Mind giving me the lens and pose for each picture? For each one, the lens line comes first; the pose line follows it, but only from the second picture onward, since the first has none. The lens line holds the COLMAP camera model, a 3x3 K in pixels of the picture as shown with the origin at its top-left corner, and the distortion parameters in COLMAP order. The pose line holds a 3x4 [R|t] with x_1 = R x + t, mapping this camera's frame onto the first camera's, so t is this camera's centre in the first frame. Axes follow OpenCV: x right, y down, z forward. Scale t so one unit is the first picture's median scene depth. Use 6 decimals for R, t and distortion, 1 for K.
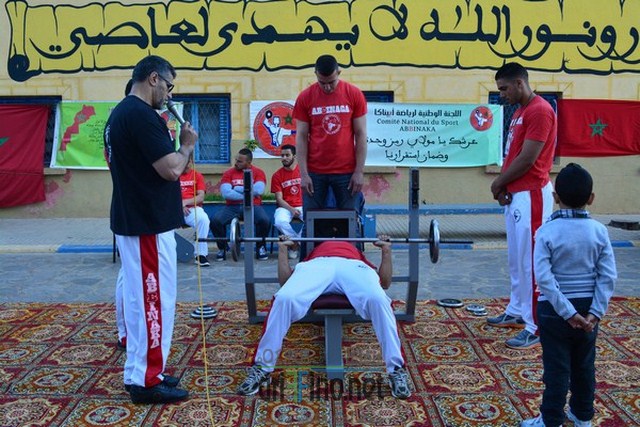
lens RADIAL K [[657.0, 0, 320.0], [0, 657.0, 213.5], [0, 0, 1]] dist [-0.062133, 0.012839]
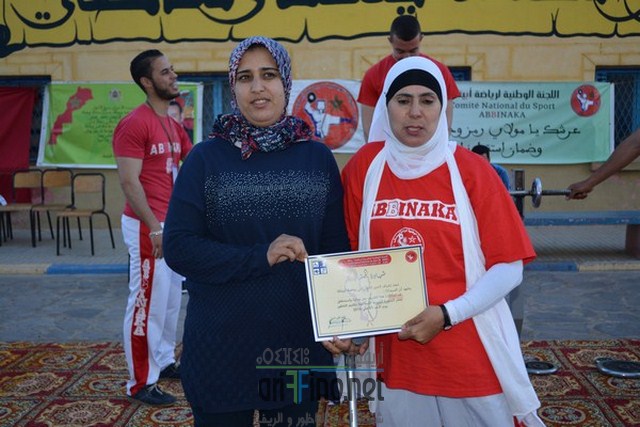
lens RADIAL K [[813.9, 0, 322.1], [0, 813.9, 213.2], [0, 0, 1]] dist [-0.034594, 0.011621]
pose [[0.998616, -0.000583, -0.052593, -0.014045], [0.000163, 0.999968, -0.007988, -0.004642], [0.052596, 0.007968, 0.998584, 0.028094]]
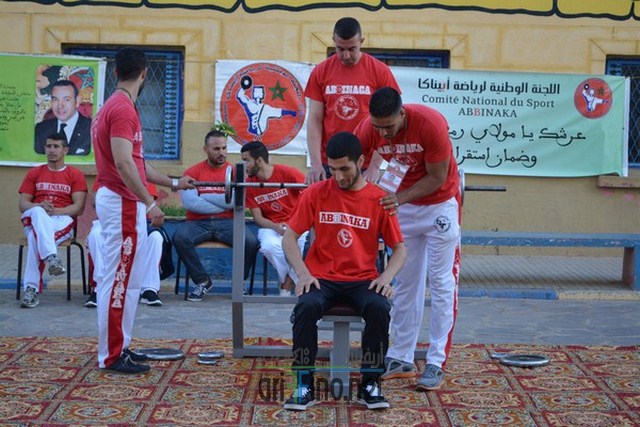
lens RADIAL K [[1456.2, 0, 320.0], [0, 1456.2, 213.5], [0, 0, 1]] dist [0.046534, -0.053905]
pose [[0.999605, 0.028069, -0.001575, -0.003205], [-0.028113, 0.998327, -0.050534, 0.039182], [0.000154, 0.050558, 0.998721, -0.362839]]
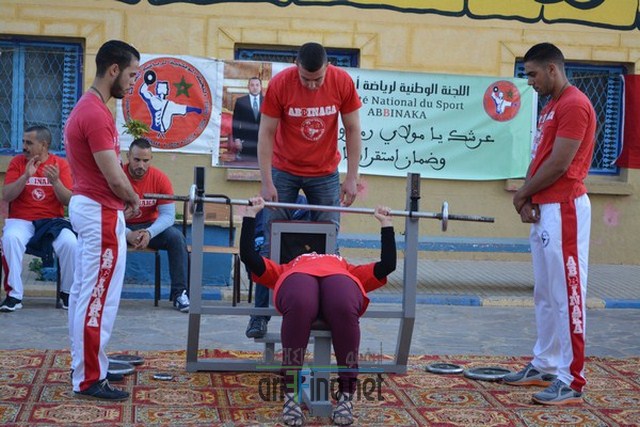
lens RADIAL K [[1456.2, 0, 320.0], [0, 1456.2, 213.5], [0, 0, 1]] dist [0.046534, -0.053905]
pose [[0.992216, 0.037759, 0.118662, -0.077862], [-0.032007, 0.998235, -0.050016, 0.032400], [-0.120341, 0.045828, 0.991674, -0.319083]]
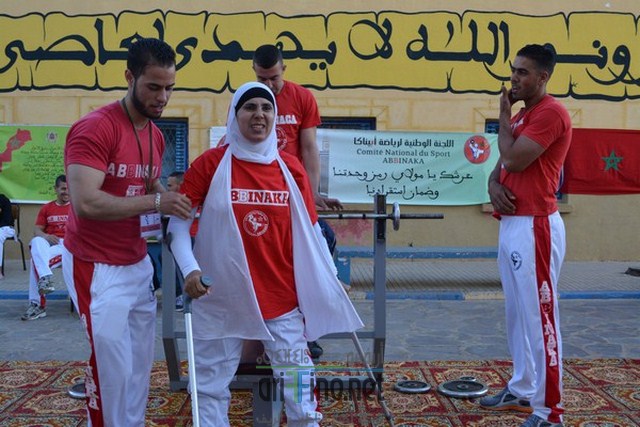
lens RADIAL K [[711.4, 0, 318.9], [0, 711.4, 211.3], [0, 0, 1]] dist [-0.052612, 0.017224]
pose [[0.999888, 0.010152, 0.010976, 0.027761], [-0.009328, 0.997312, -0.072673, 0.007063], [-0.011685, 0.072563, 0.997295, 0.069390]]
